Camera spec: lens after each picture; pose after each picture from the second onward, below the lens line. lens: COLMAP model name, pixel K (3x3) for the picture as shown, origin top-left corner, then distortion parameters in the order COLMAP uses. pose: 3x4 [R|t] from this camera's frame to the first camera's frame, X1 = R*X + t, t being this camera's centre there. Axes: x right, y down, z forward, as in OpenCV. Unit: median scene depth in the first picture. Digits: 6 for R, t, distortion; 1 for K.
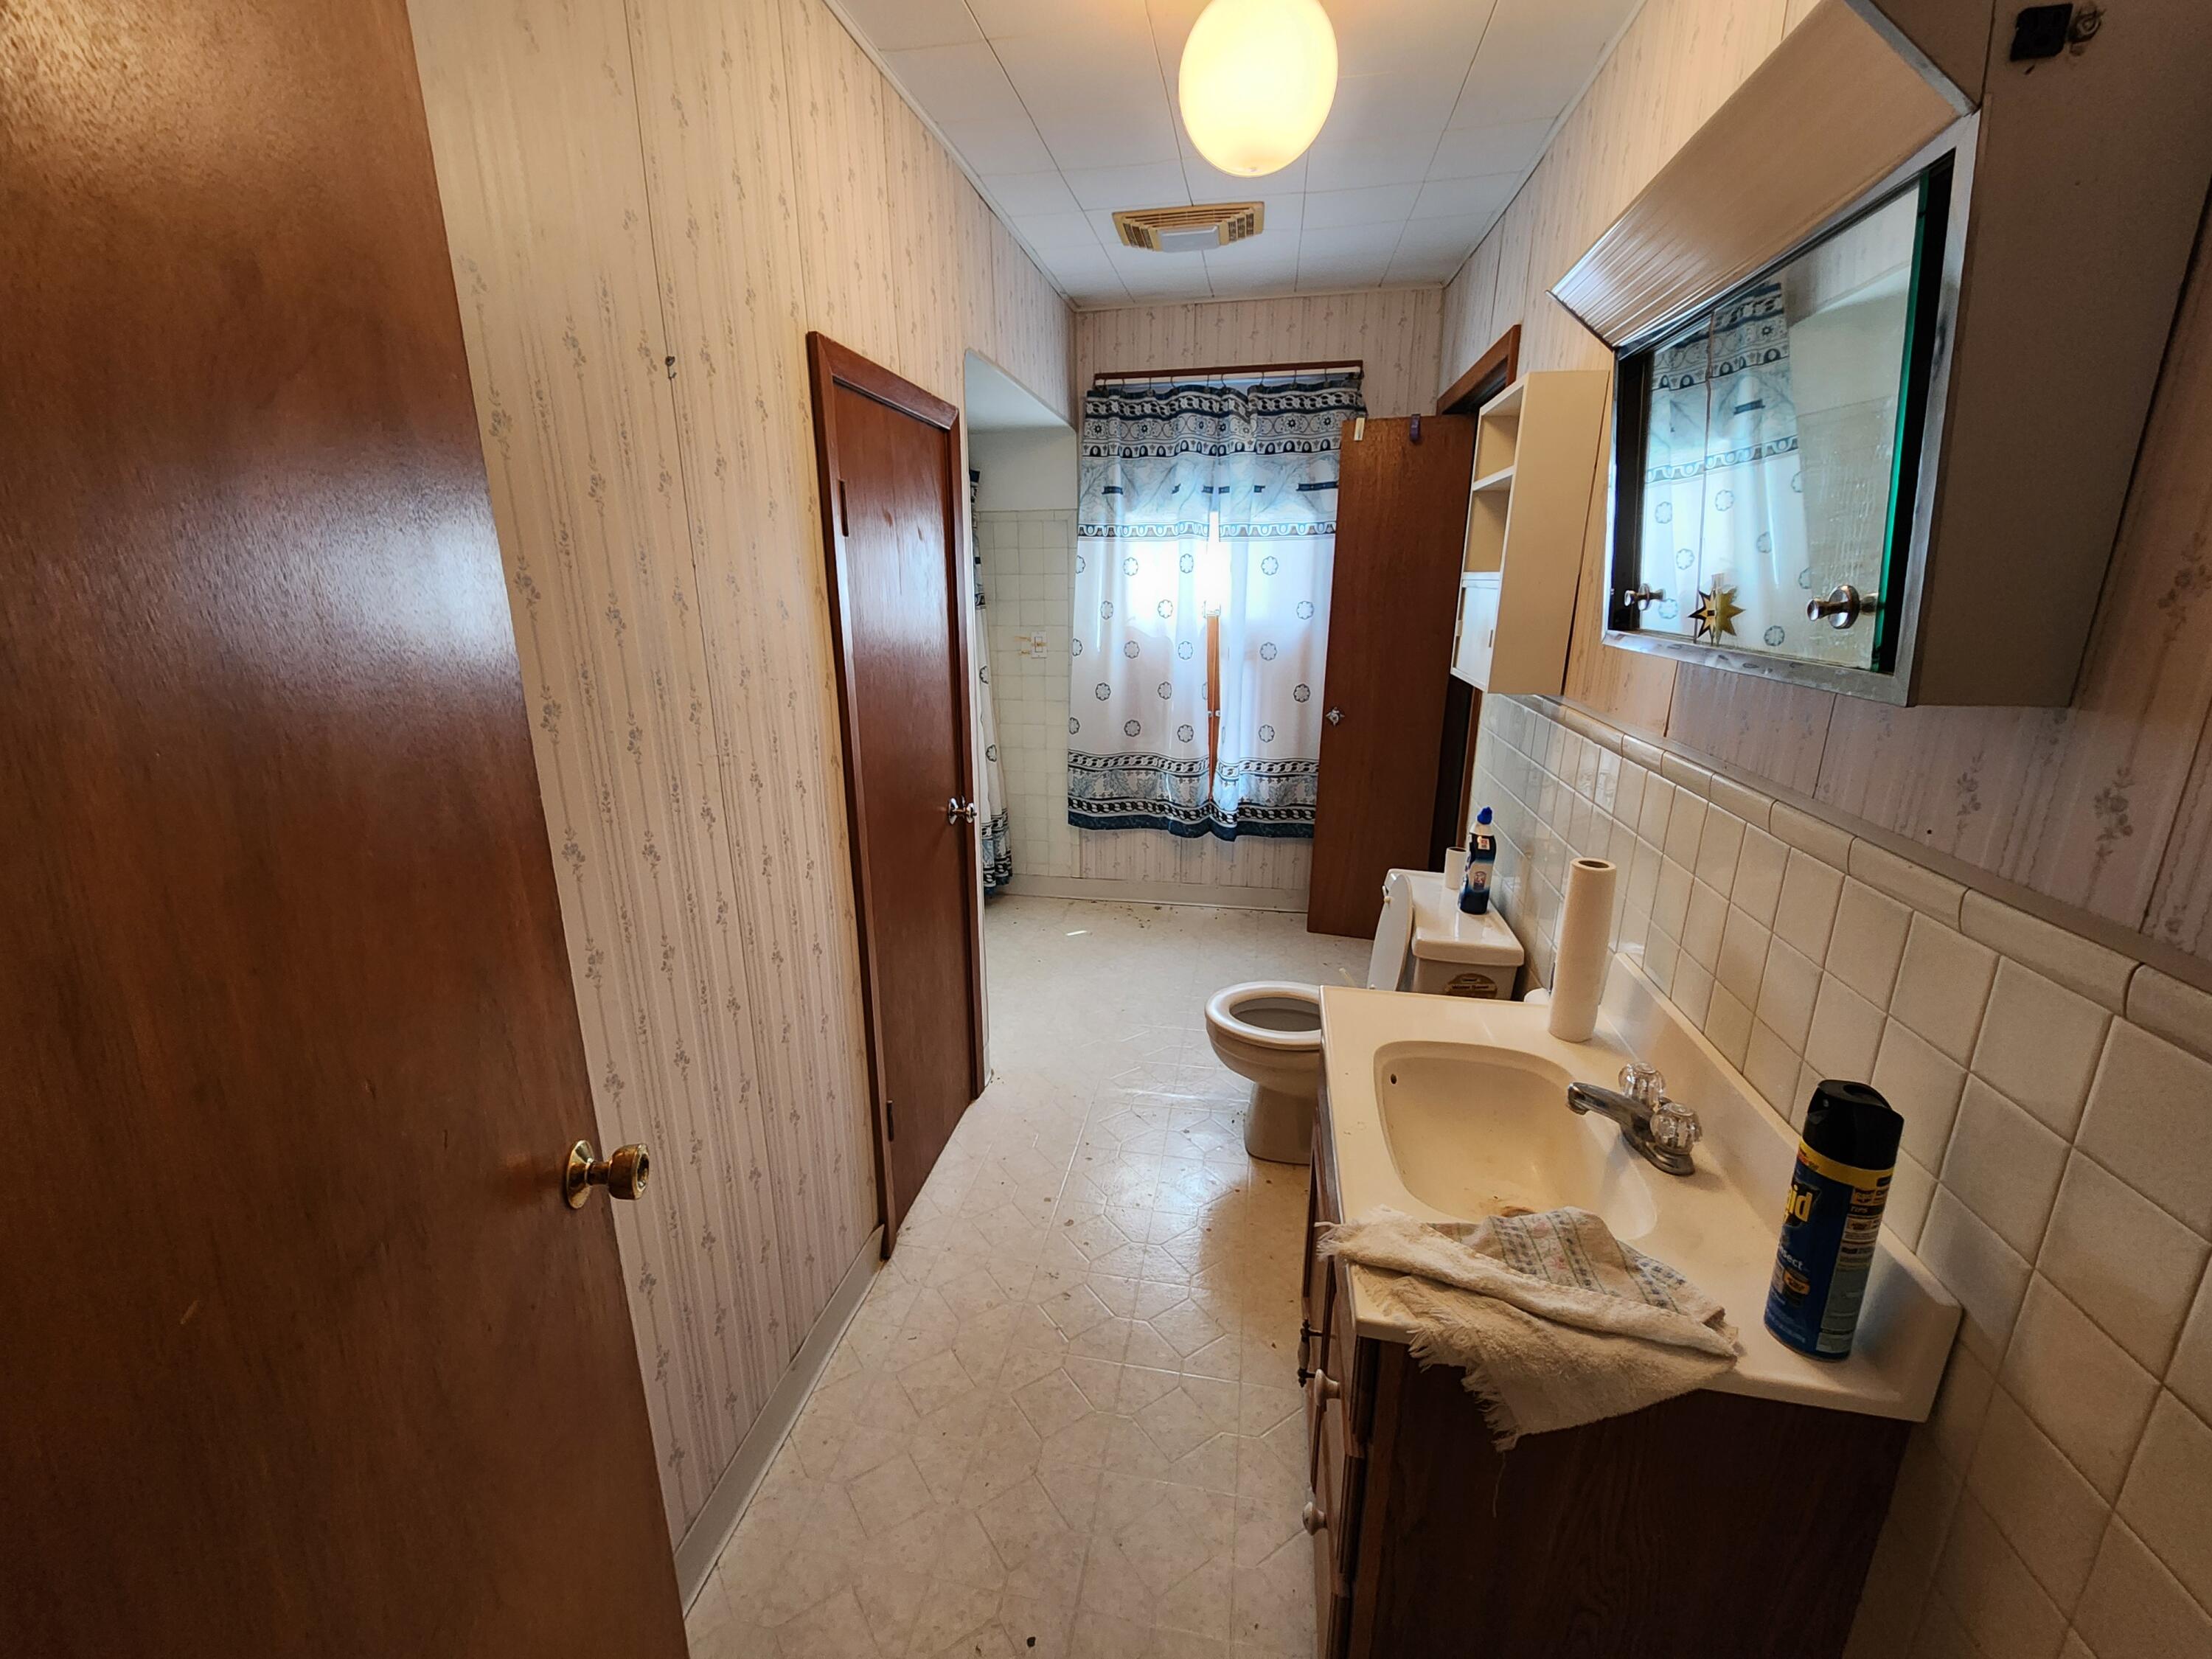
lens RADIAL K [[902.7, 0, 1104.2], [0, 902.7, 822.5], [0, 0, 1]] dist [-0.000815, 0.000767]
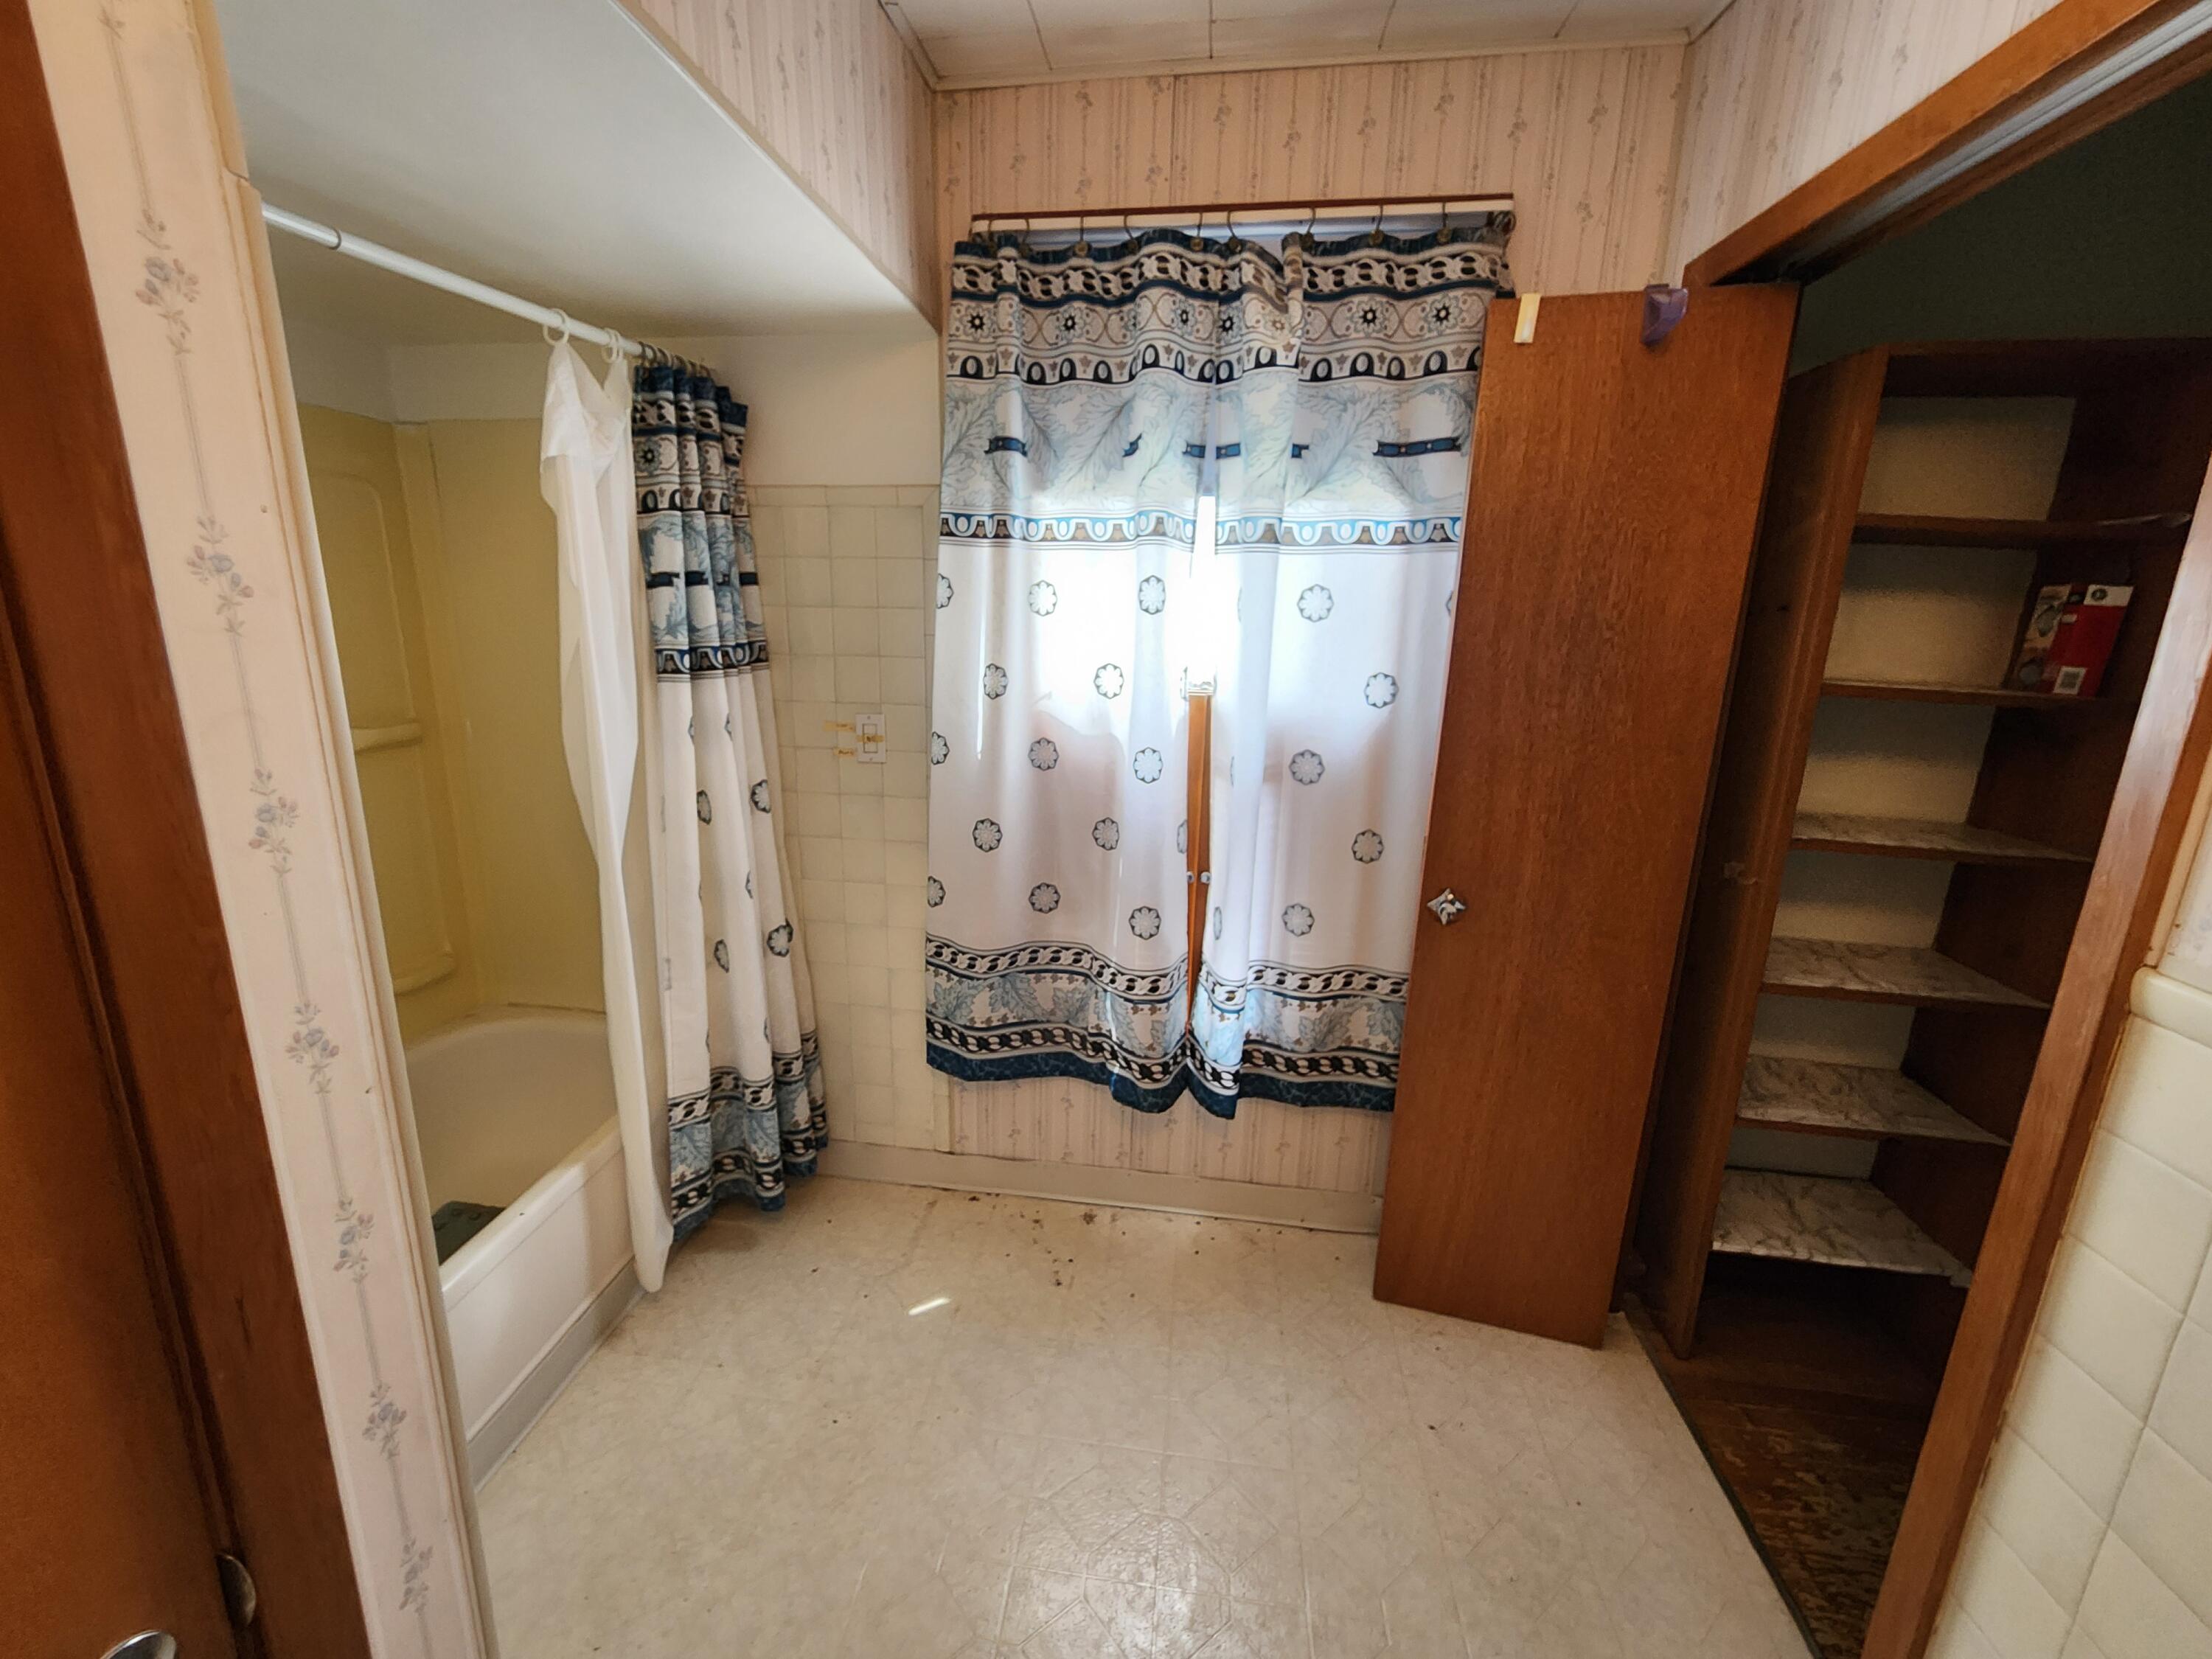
lens RADIAL K [[902.7, 0, 1095.4], [0, 902.7, 829.9], [0, 0, 1]] dist [-0.000815, 0.000767]
pose [[0.997794, 0.009273, 0.065738, 0.027401], [-0.007102, 0.999424, -0.033186, -0.135654], [-0.066008, 0.032646, 0.997285, 0.492699]]
